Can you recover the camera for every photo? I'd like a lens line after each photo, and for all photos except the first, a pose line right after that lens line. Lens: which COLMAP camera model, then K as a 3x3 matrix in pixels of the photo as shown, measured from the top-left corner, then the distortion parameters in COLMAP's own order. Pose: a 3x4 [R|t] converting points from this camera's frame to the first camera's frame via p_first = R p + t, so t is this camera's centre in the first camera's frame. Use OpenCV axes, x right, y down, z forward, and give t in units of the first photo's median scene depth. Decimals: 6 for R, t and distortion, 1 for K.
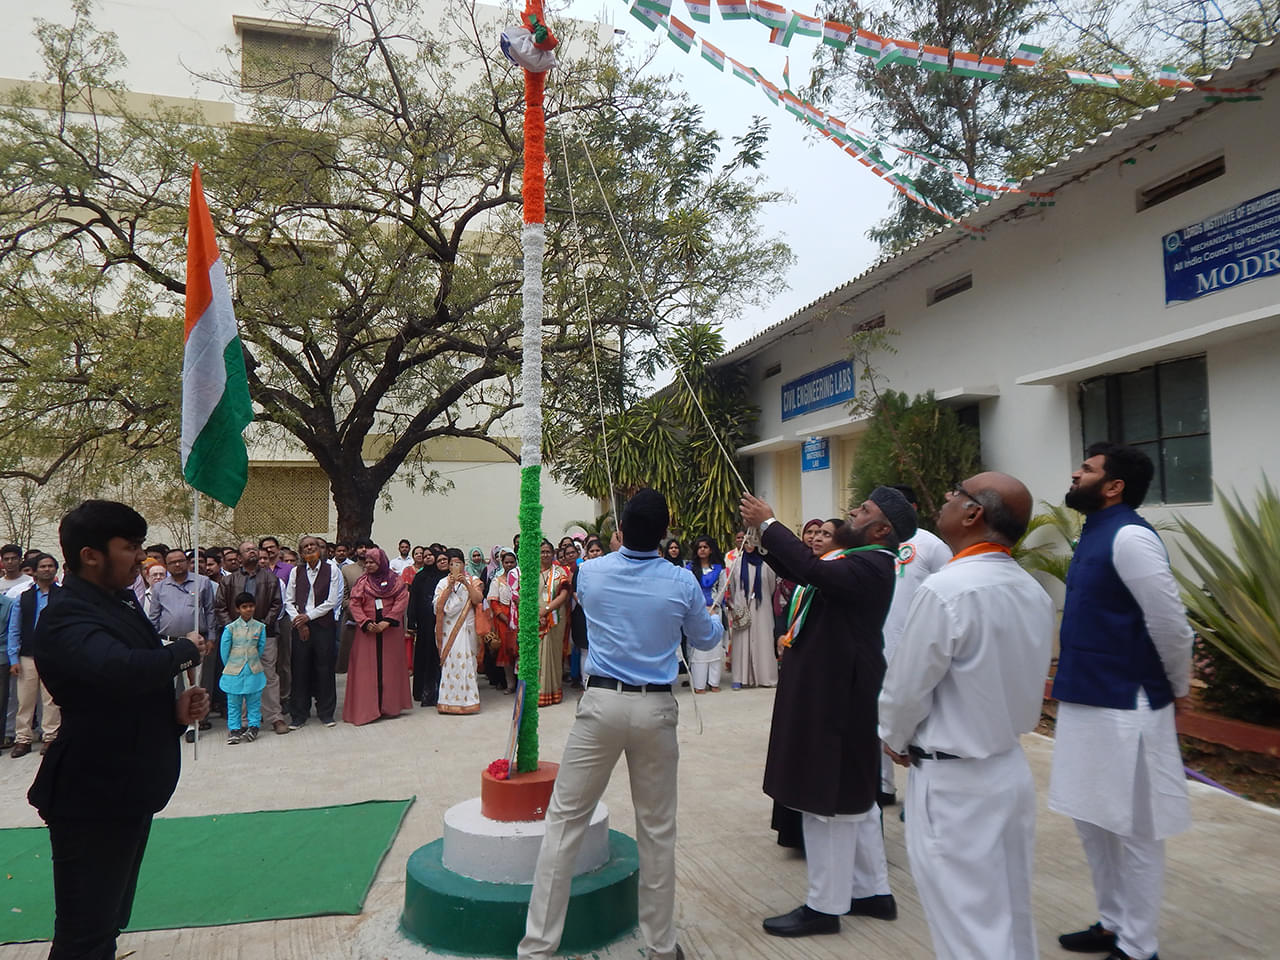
lens RADIAL K [[964.0, 0, 639.2], [0, 964.0, 478.4], [0, 0, 1]] dist [0.037301, -0.016913]
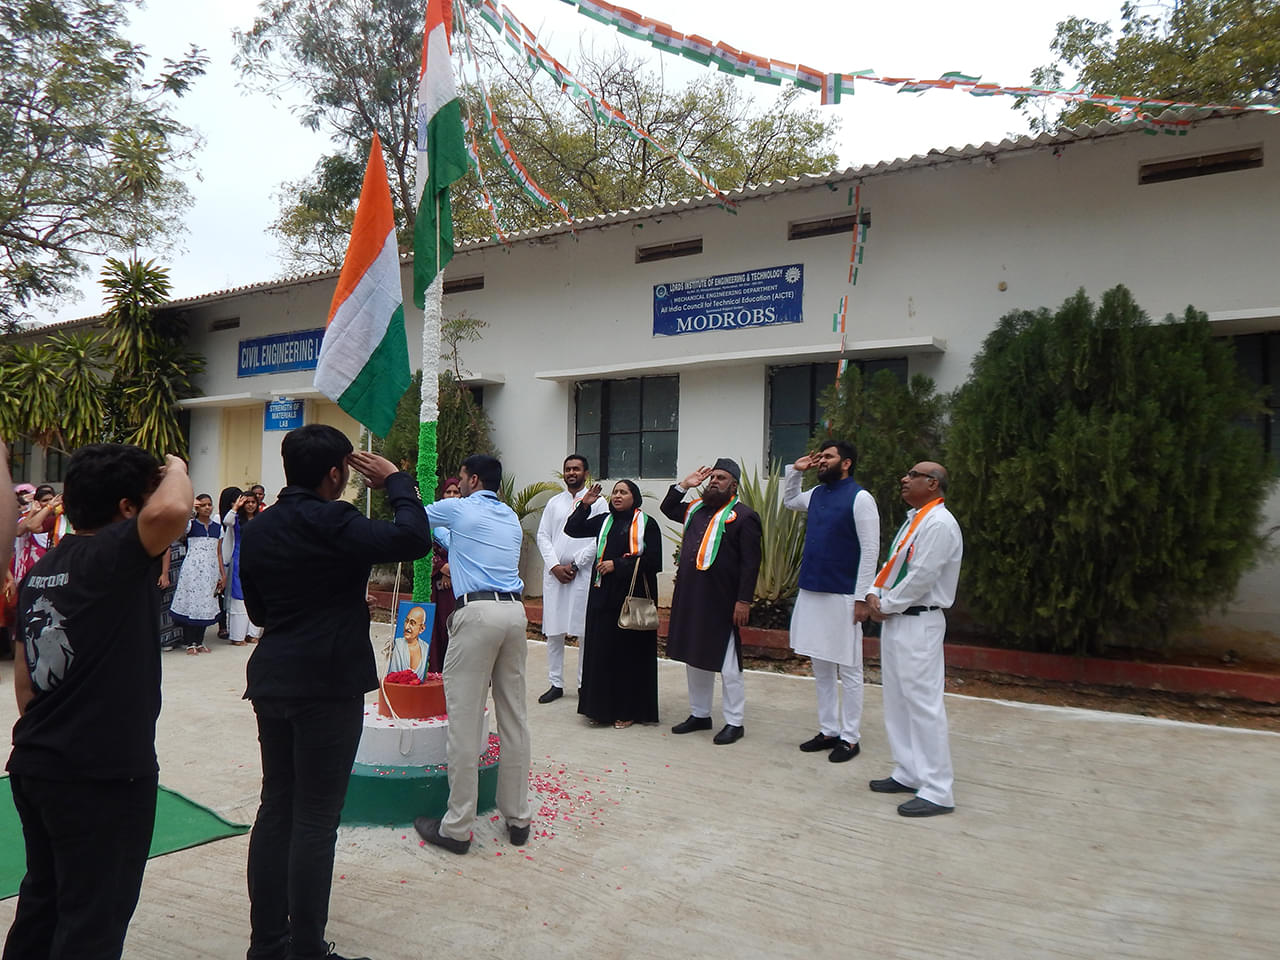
lens RADIAL K [[964.0, 0, 640.2], [0, 964.0, 483.9], [0, 0, 1]] dist [0.037301, -0.016913]
pose [[0.747670, 0.040248, 0.662850, -0.295292], [-0.066758, 0.997661, 0.014723, 0.010903], [-0.660707, -0.055258, 0.748607, -0.022861]]
